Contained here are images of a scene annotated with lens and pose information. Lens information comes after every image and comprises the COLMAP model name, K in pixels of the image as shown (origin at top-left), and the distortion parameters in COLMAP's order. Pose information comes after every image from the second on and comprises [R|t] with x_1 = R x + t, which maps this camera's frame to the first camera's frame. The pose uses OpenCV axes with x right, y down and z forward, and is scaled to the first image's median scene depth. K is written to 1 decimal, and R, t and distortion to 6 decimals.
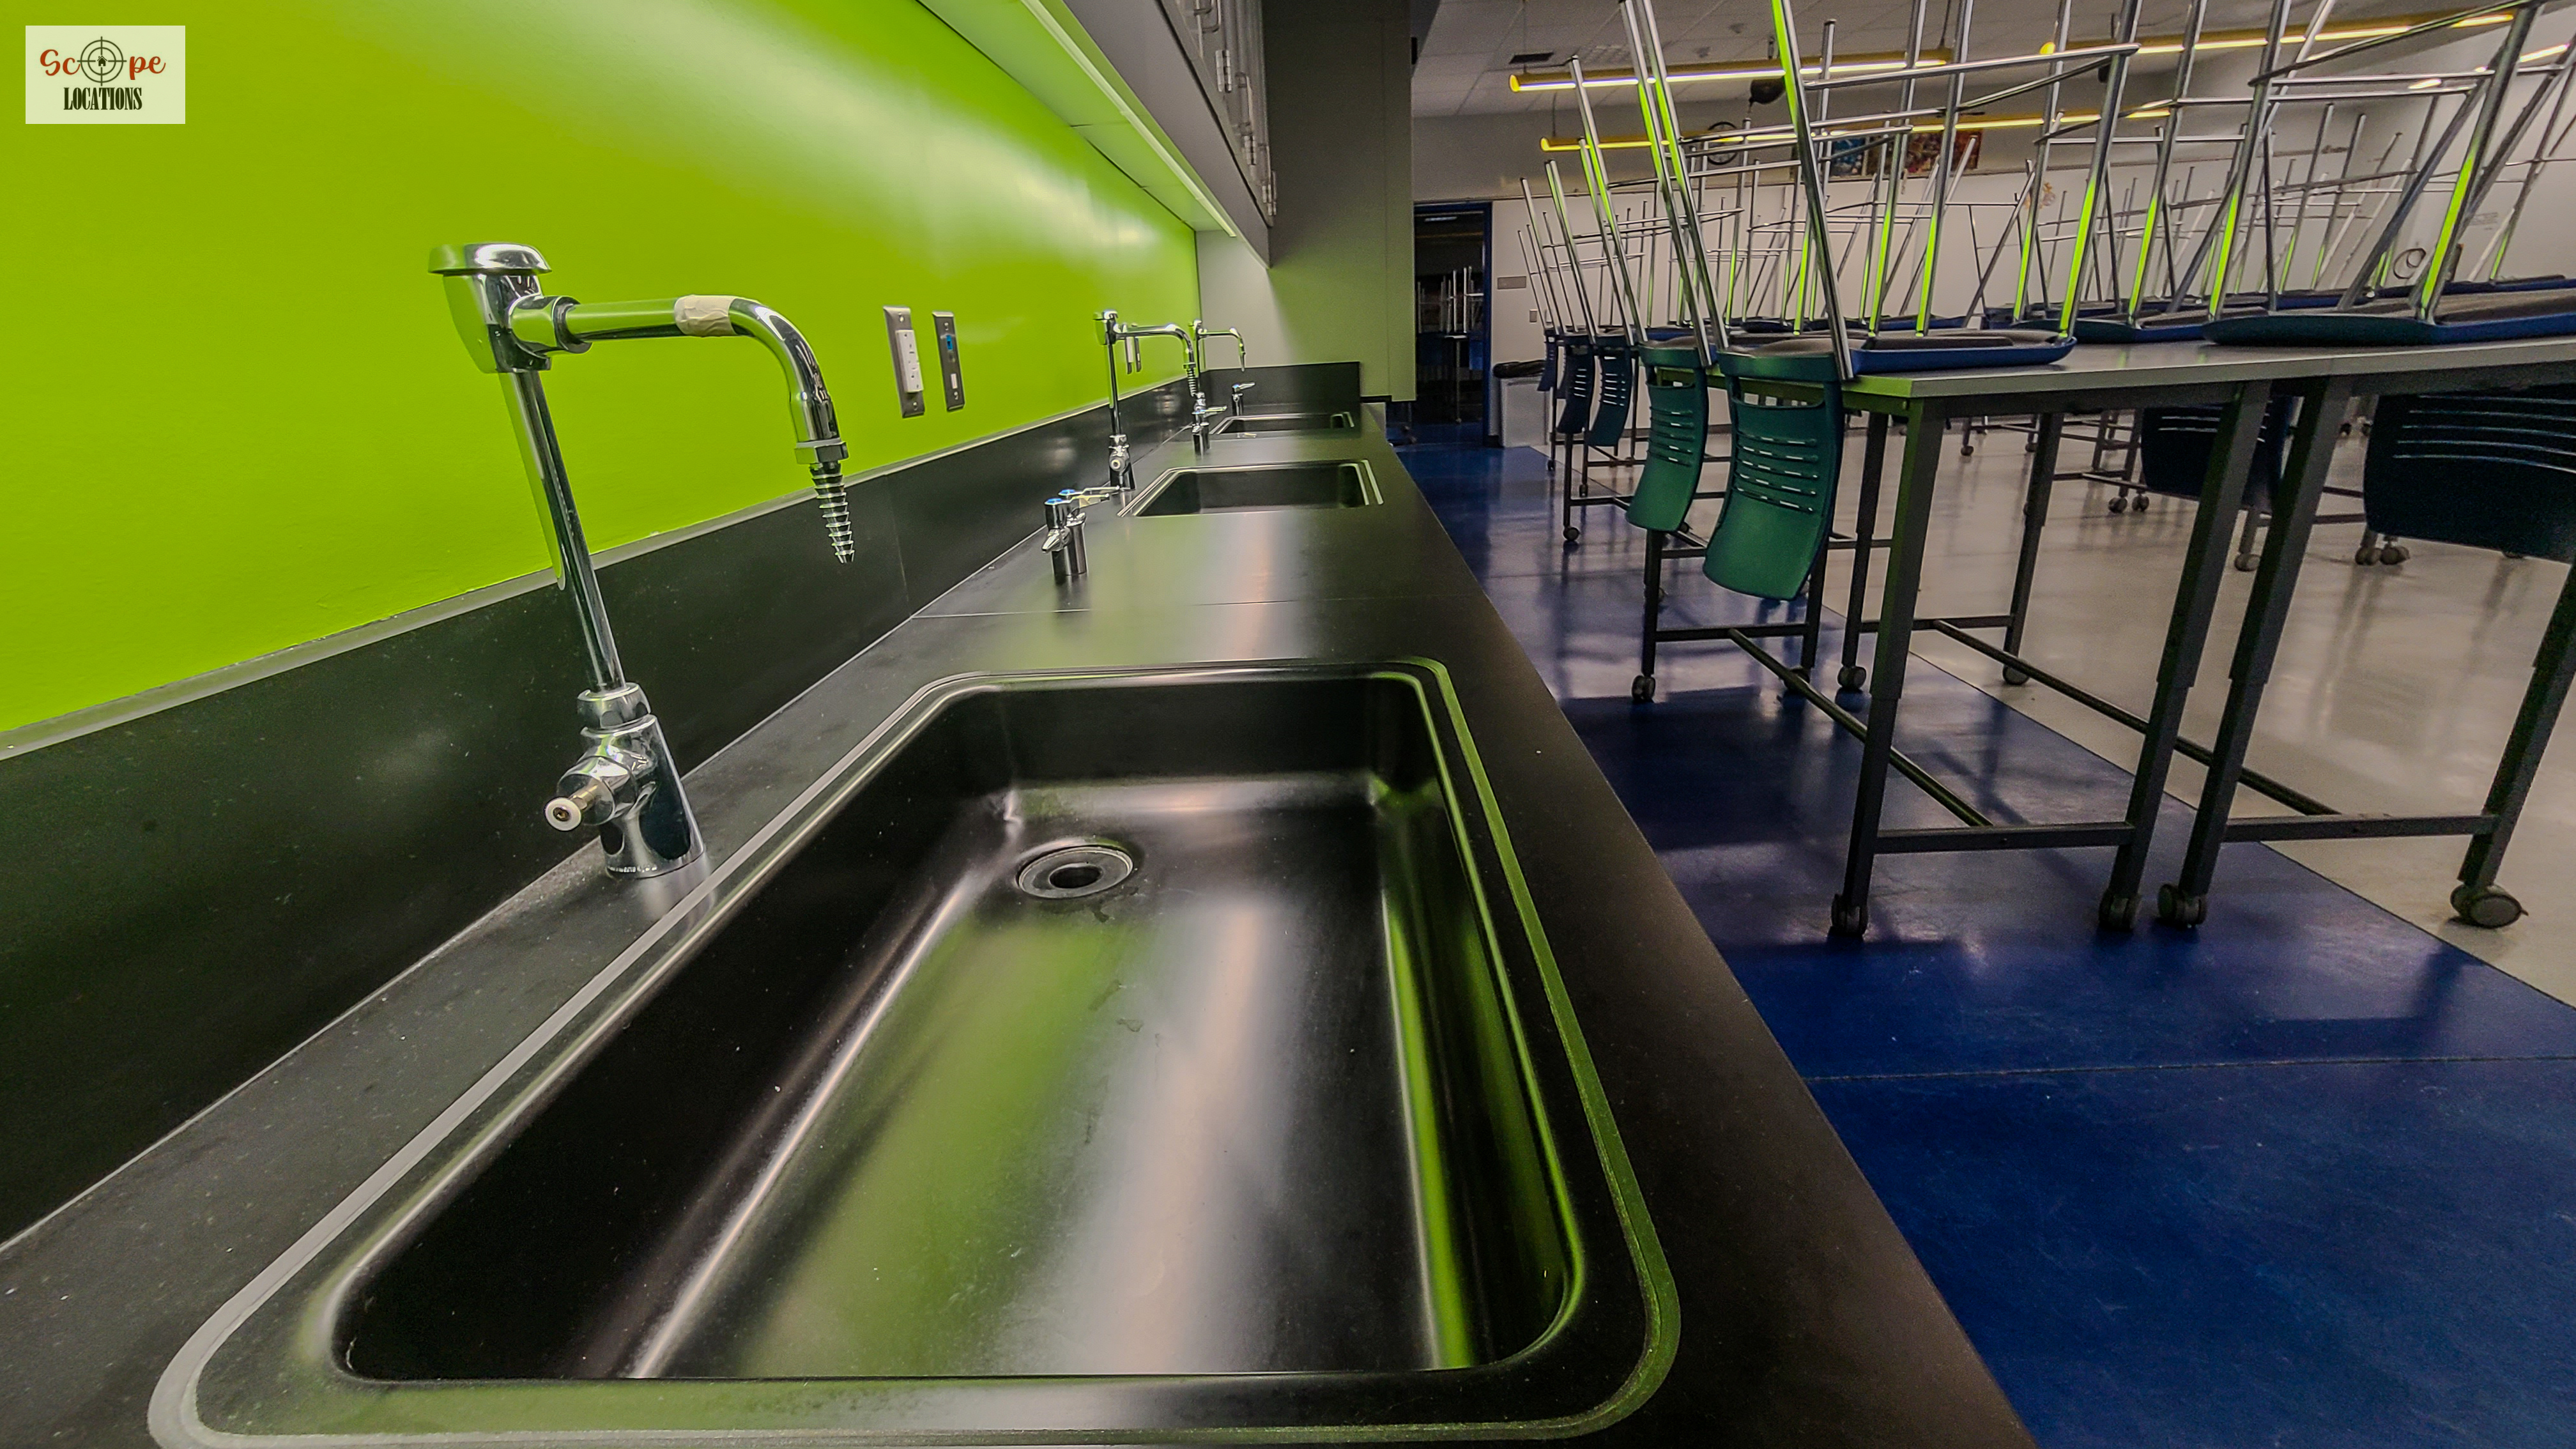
lens RADIAL K [[1052.8, 0, 1294.7], [0, 1052.8, 720.2], [0, 0, 1]] dist [0.002137, -0.002971]
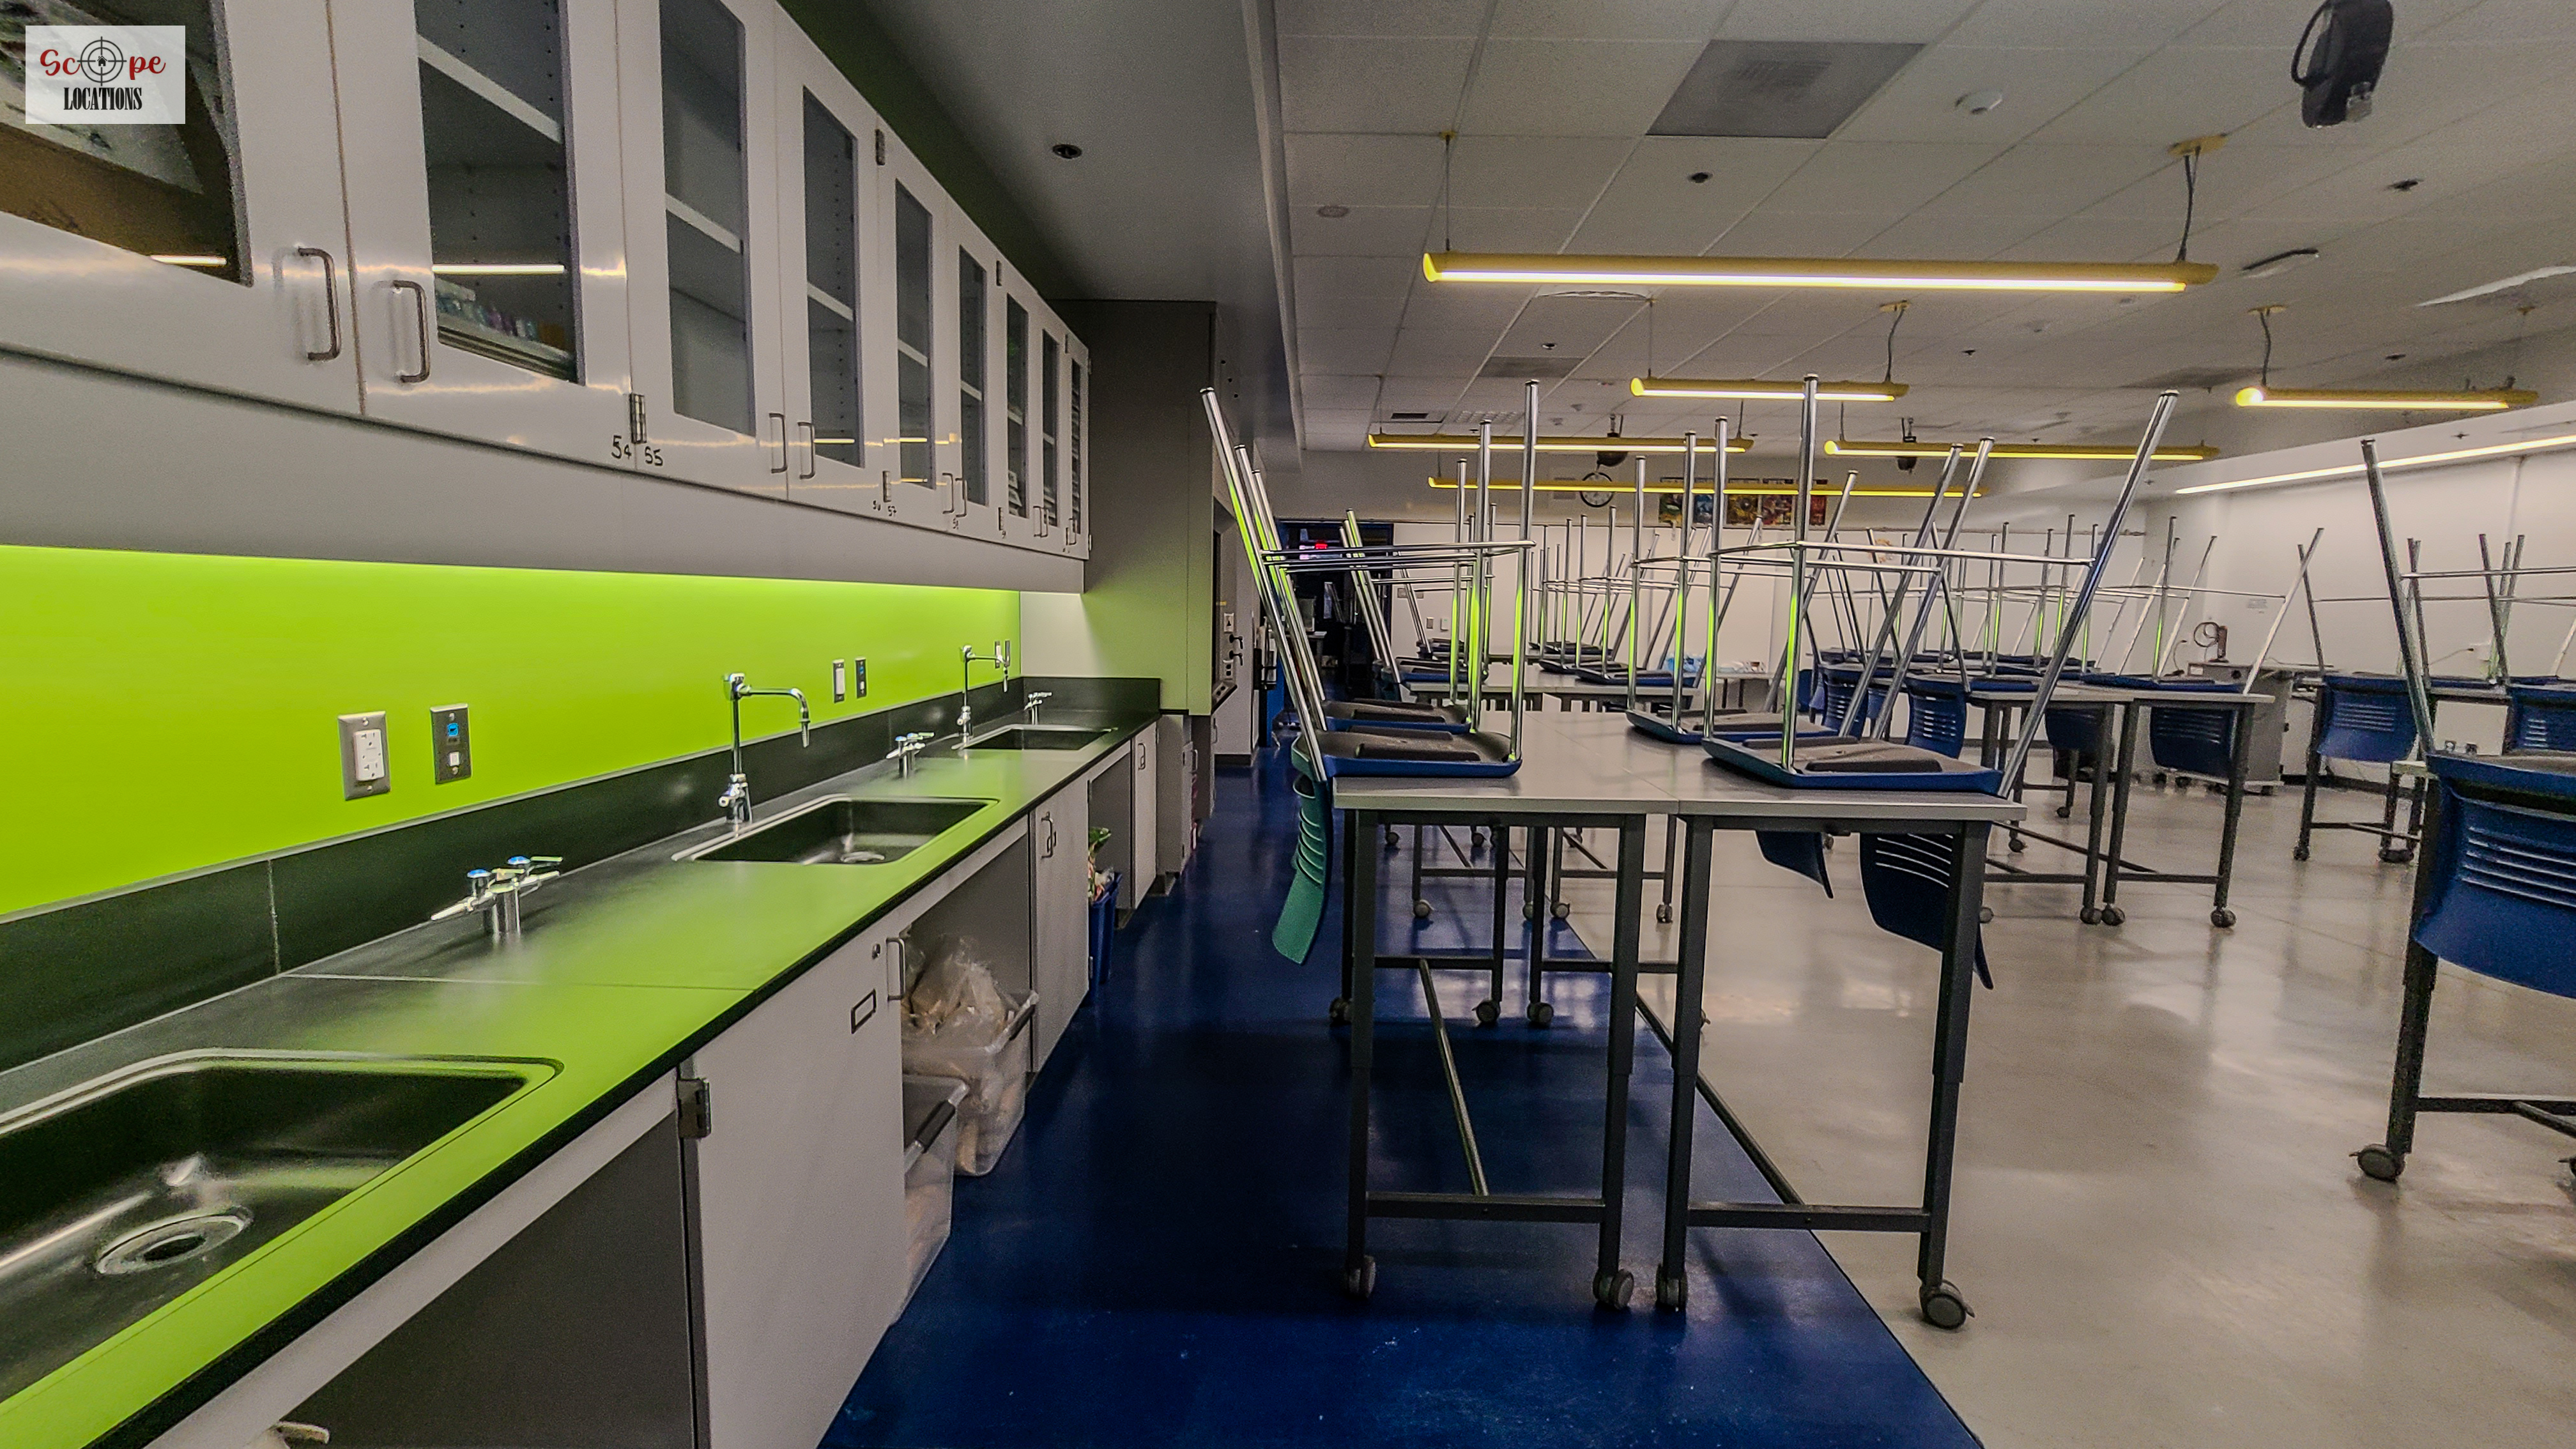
lens RADIAL K [[1056.8, 0, 1288.0], [0, 1056.8, 724.5], [0, 0, 1]] dist [-0.017104, 0.009923]
pose [[0.997445, 0.068419, 0.020570, 0.205173], [-0.061533, 0.968998, -0.239283, -0.046263], [-0.036304, 0.237406, 0.970732, -0.069103]]
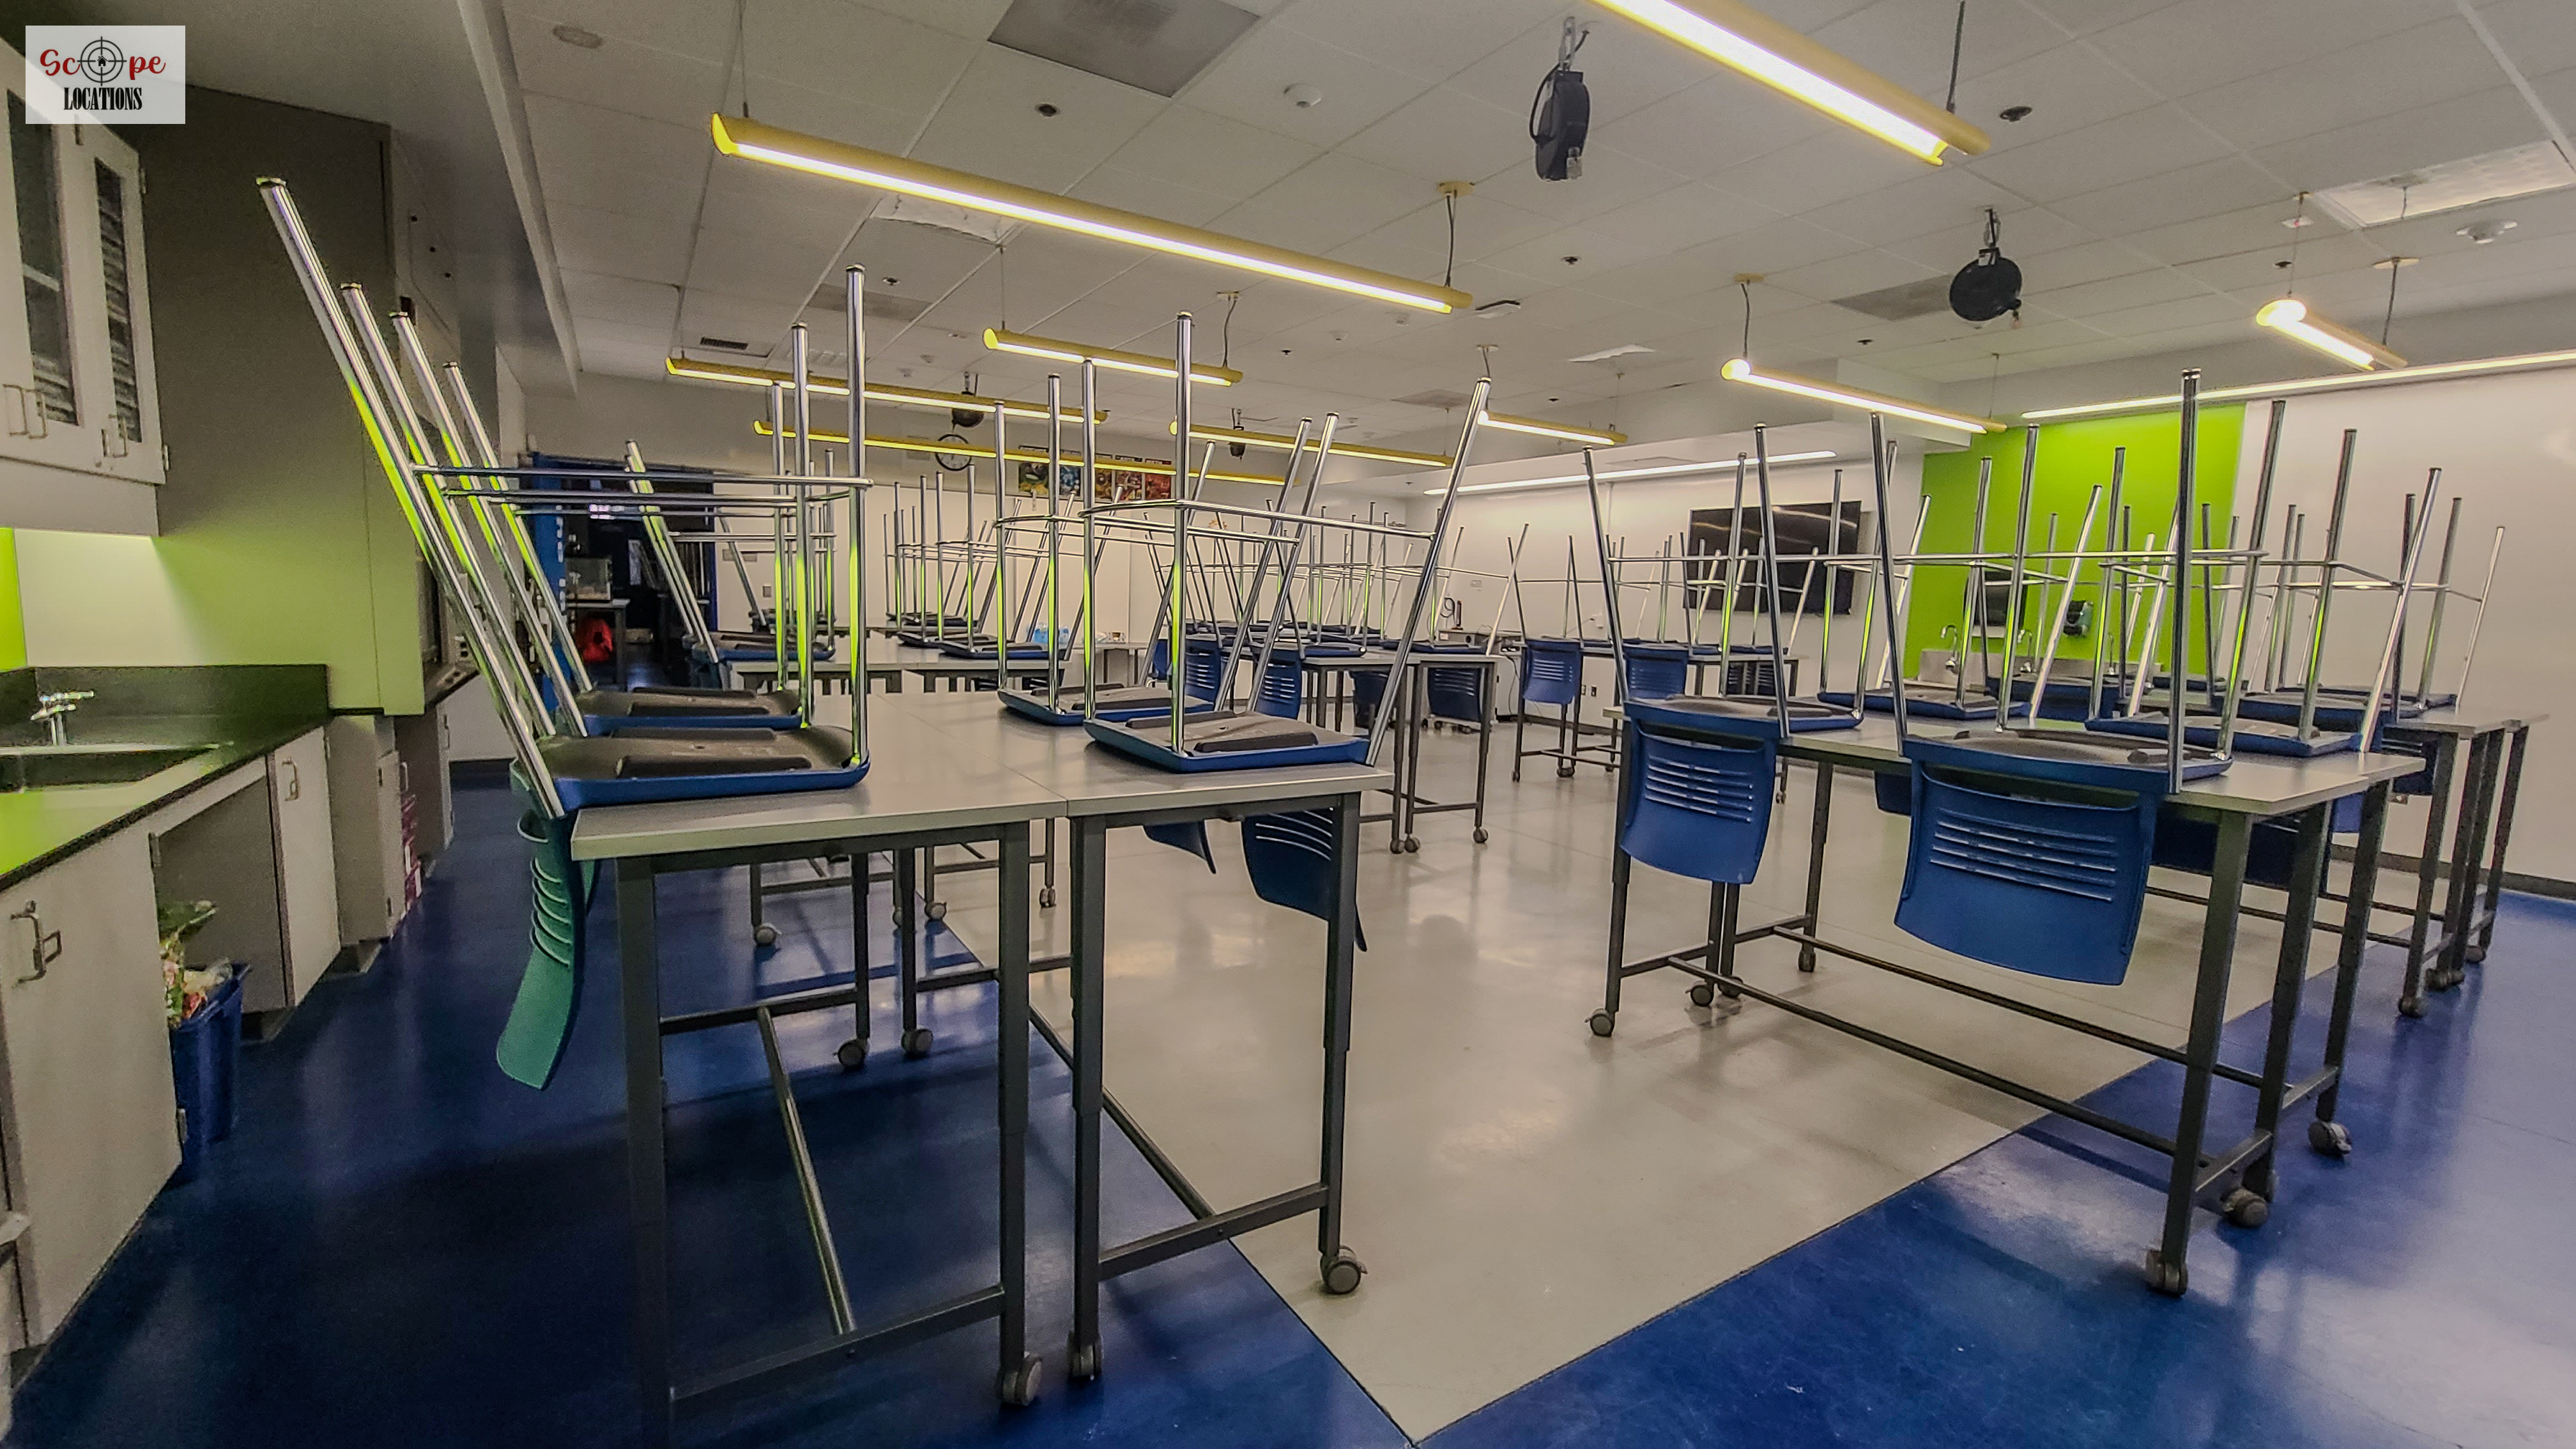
lens RADIAL K [[1052.8, 0, 1294.7], [0, 1052.8, 720.2], [0, 0, 1]] dist [0.002137, -0.002971]
pose [[0.821374, 0.014060, 0.570217, 0.237514], [0.121491, 0.972443, -0.198981, -0.078501], [-0.557301, 0.232714, 0.797032, 0.024631]]
